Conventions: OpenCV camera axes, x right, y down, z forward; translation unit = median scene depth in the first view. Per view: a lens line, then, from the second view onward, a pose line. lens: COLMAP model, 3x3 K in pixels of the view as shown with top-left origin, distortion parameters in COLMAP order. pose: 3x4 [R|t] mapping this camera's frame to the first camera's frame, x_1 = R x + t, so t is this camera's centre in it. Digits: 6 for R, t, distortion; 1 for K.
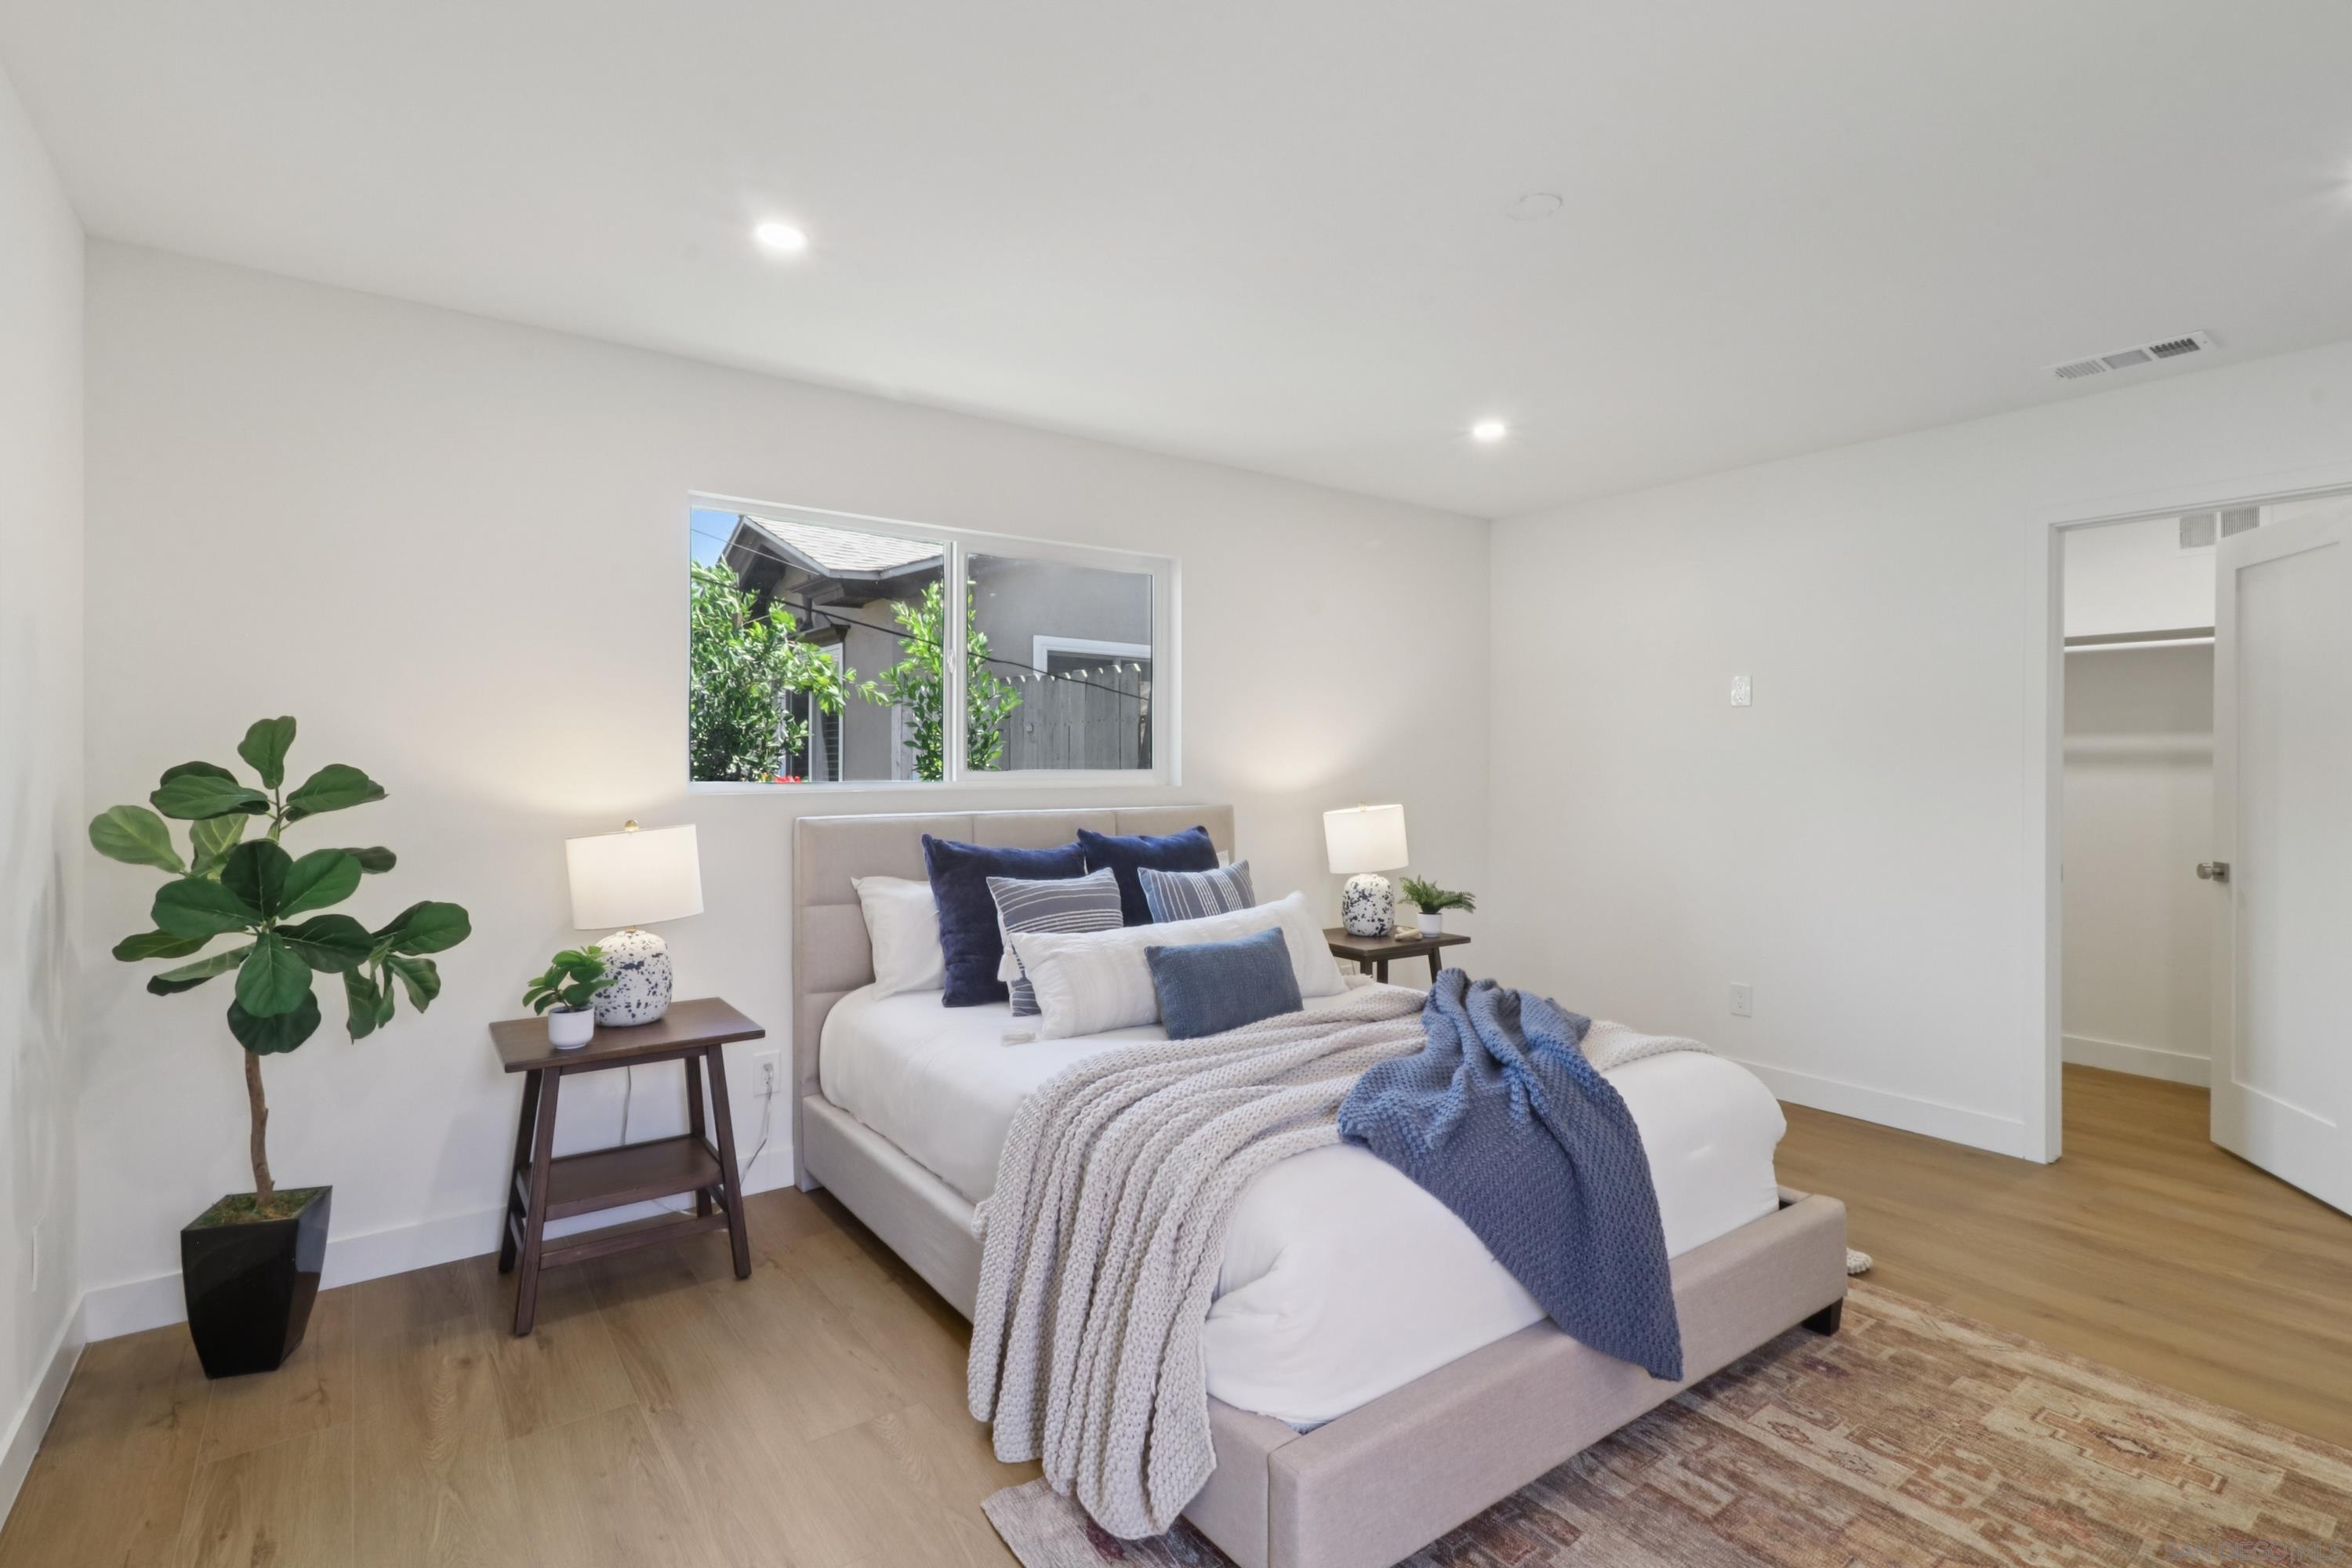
lens RADIAL K [[1117.4, 0, 1171.1], [0, 1117.4, 771.0], [0, 0, 1]] dist [0.004535, 0.001889]
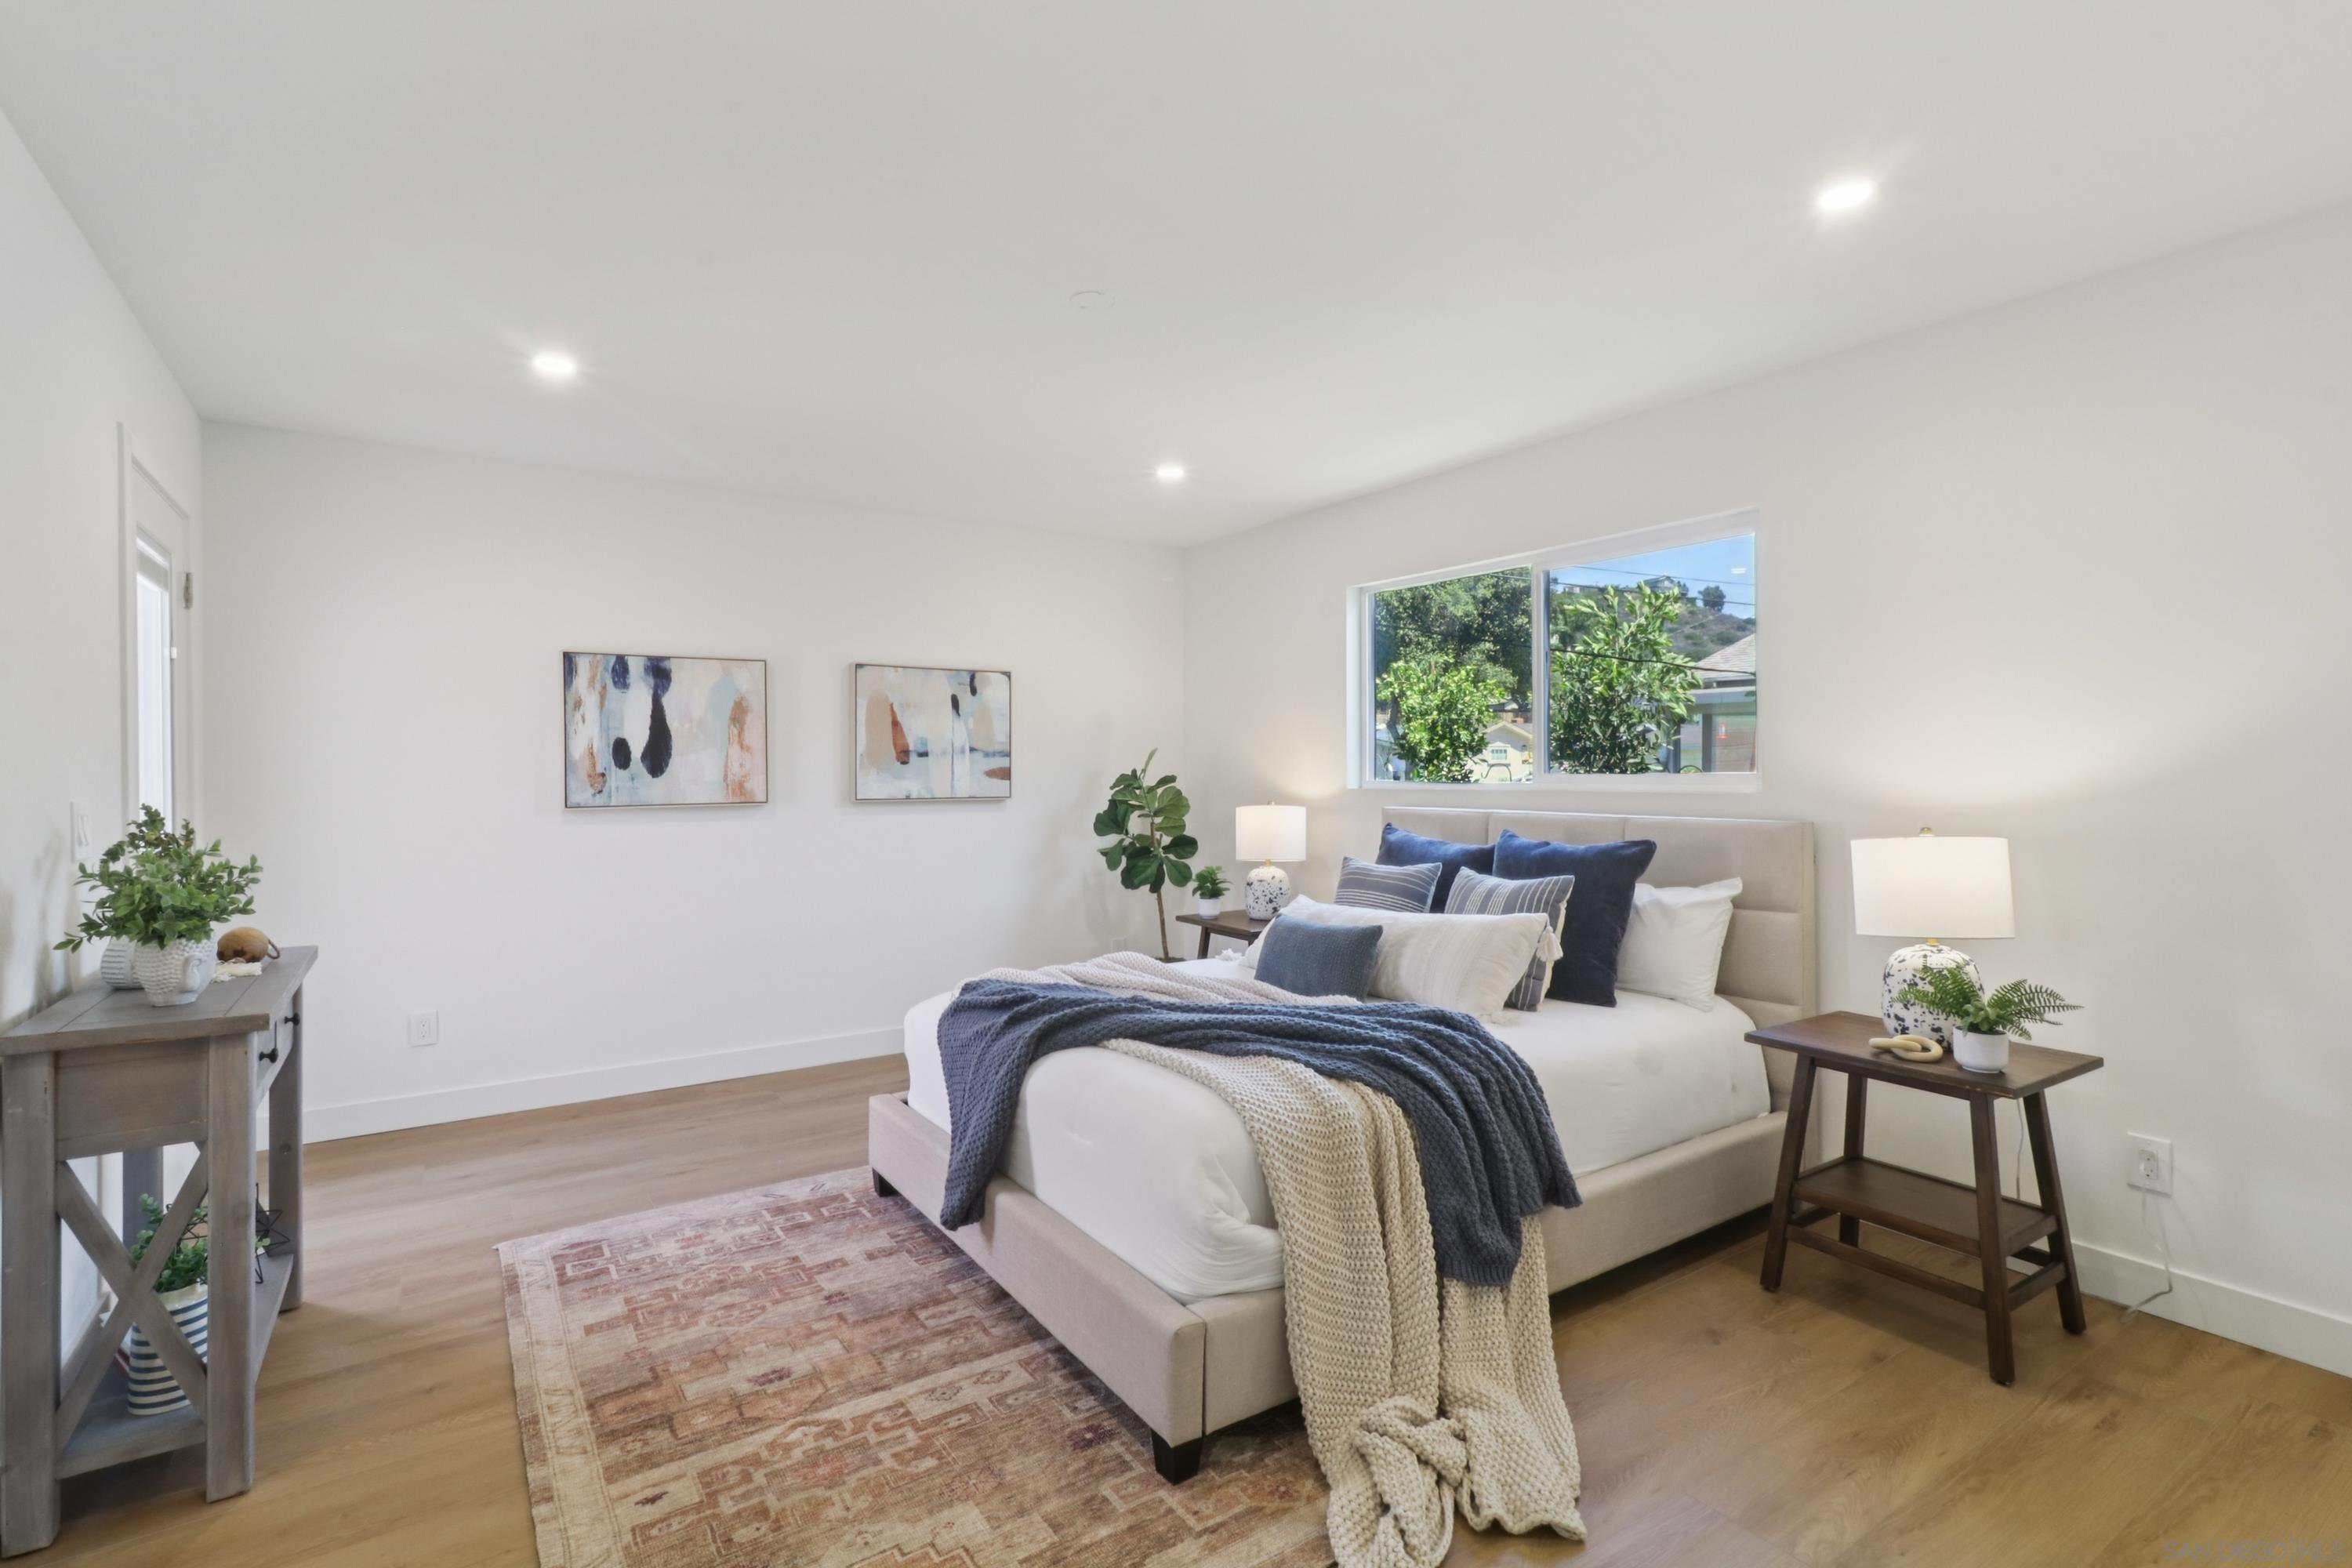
lens RADIAL K [[1117.4, 0, 1153.3], [0, 1117.4, 766.2], [0, 0, 1]] dist [0.004535, 0.001889]
pose [[-0.059443, -0.001654, -0.998230, 1.690931], [0.000289, 0.999999, -0.001674, -0.010035], [0.998232, -0.000388, -0.059443, 1.259367]]
